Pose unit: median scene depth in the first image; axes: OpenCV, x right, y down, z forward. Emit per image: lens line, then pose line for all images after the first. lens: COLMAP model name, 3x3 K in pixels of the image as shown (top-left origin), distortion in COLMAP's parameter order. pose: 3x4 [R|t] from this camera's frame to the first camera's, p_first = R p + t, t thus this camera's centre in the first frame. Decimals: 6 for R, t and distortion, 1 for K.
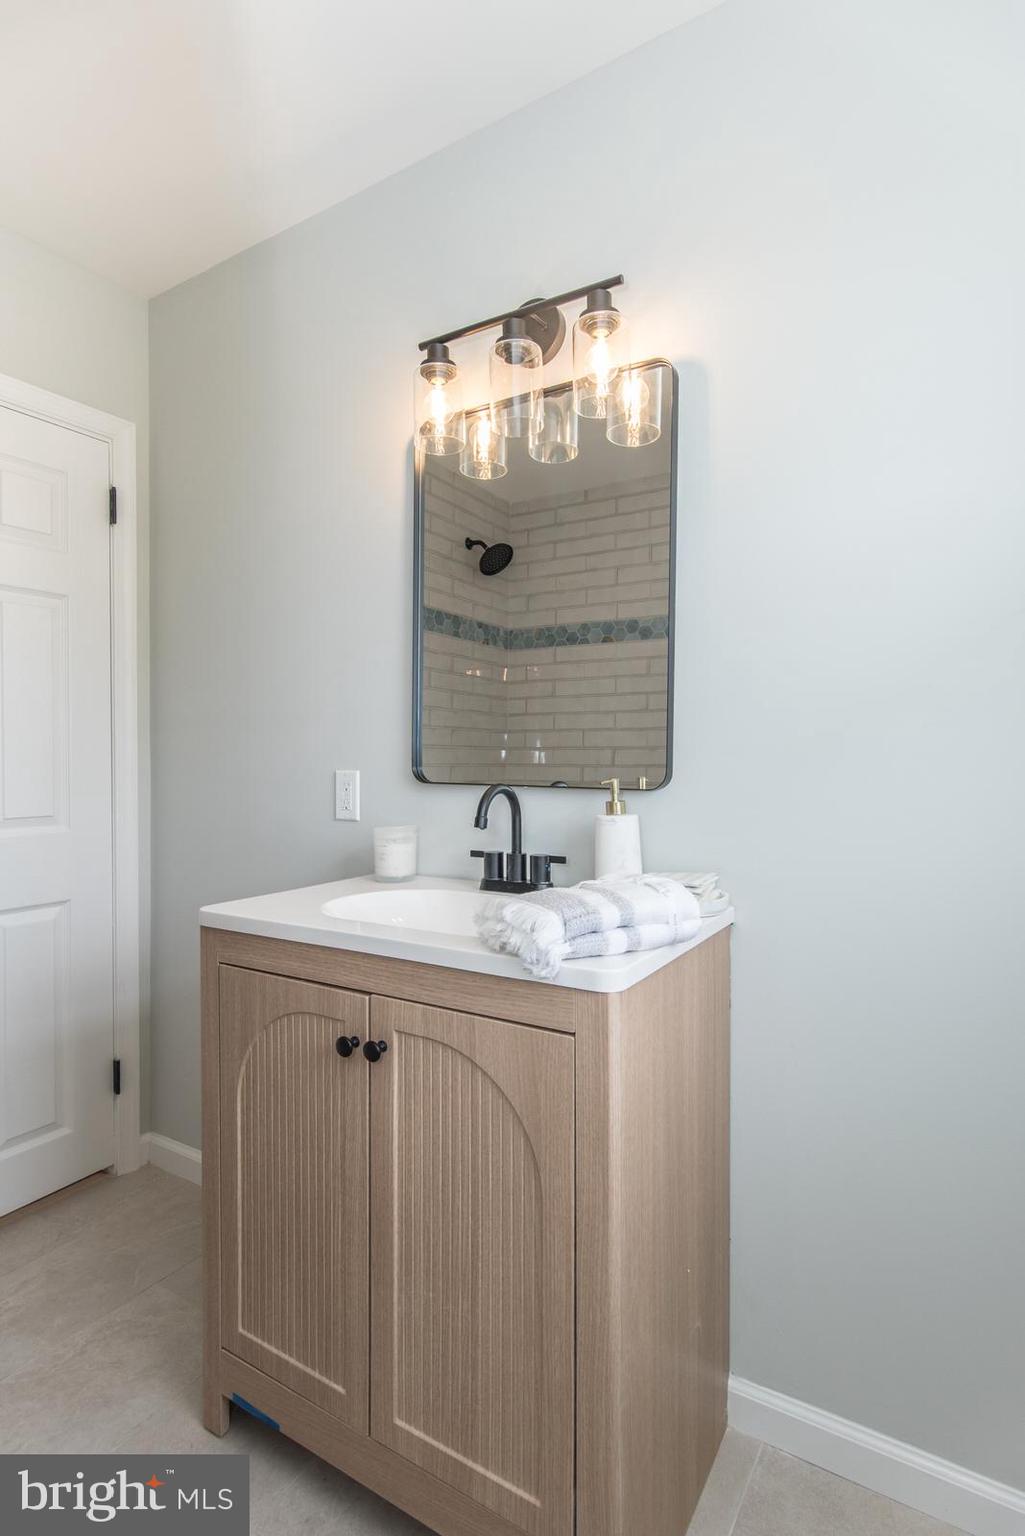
lens RADIAL K [[773.1, 0, 506.2], [0, 773.1, 768.1], [0, 0, 1]] dist [0.002425, 0.003307]
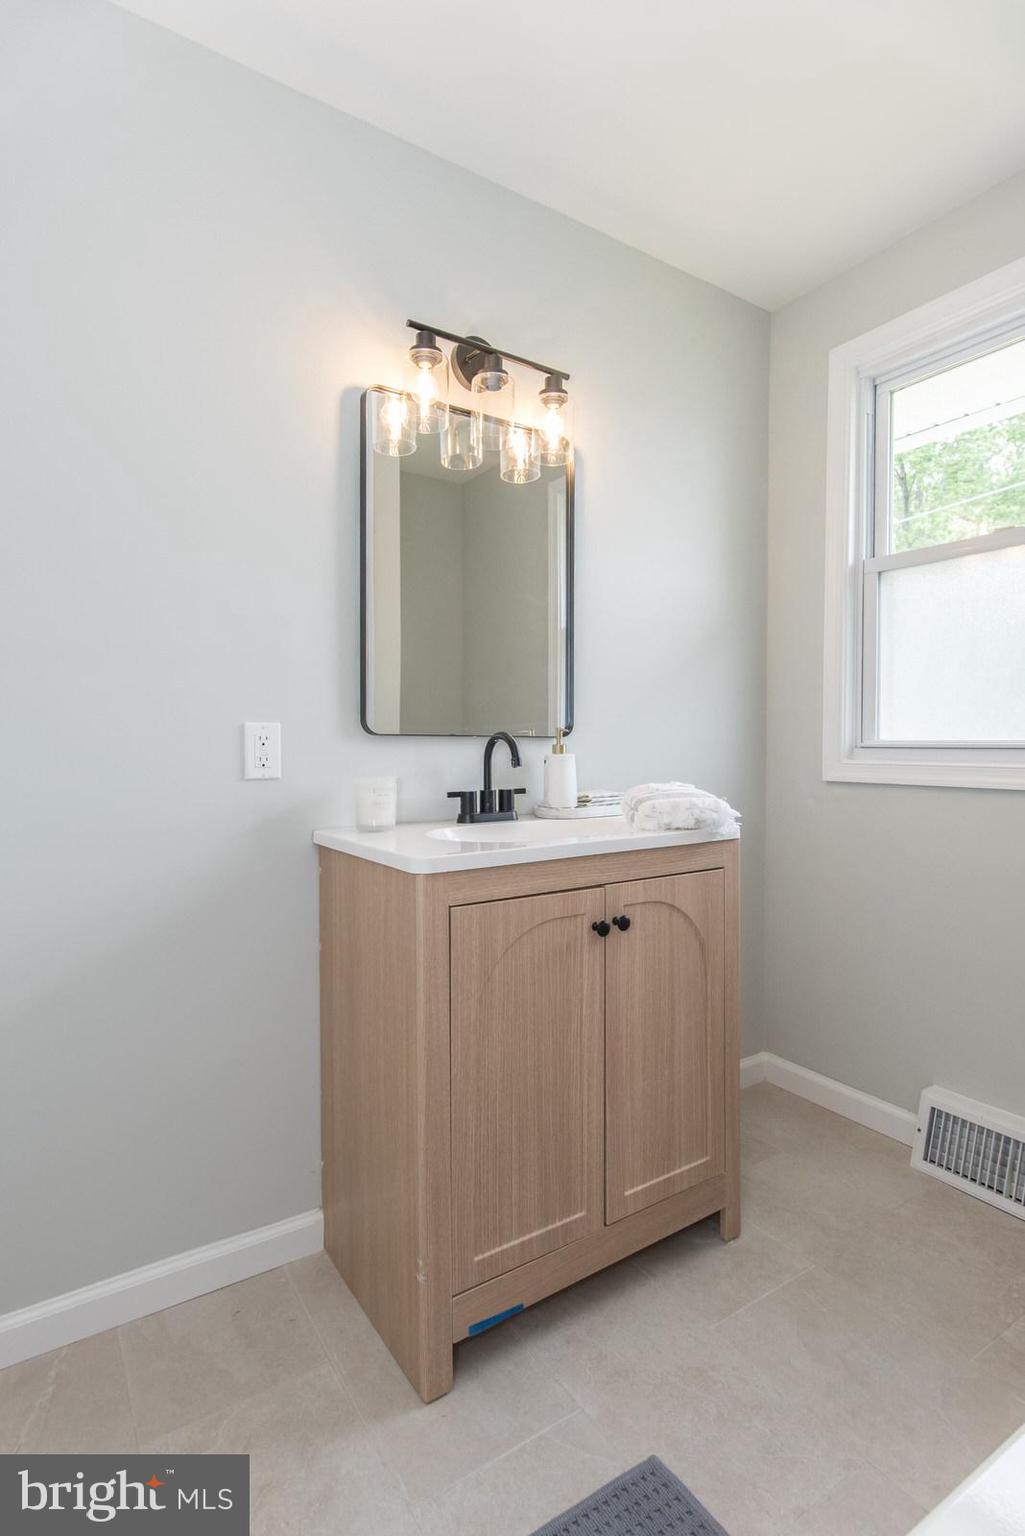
lens RADIAL K [[773.1, 0, 502.4], [0, 773.1, 759.8], [0, 0, 1]] dist [0.002425, 0.003307]
pose [[0.428869, -0.018512, 0.903177, -1.074836], [0.018633, 0.999759, 0.011644, 0.048367], [-0.903175, 0.011835, 0.429110, 0.451902]]
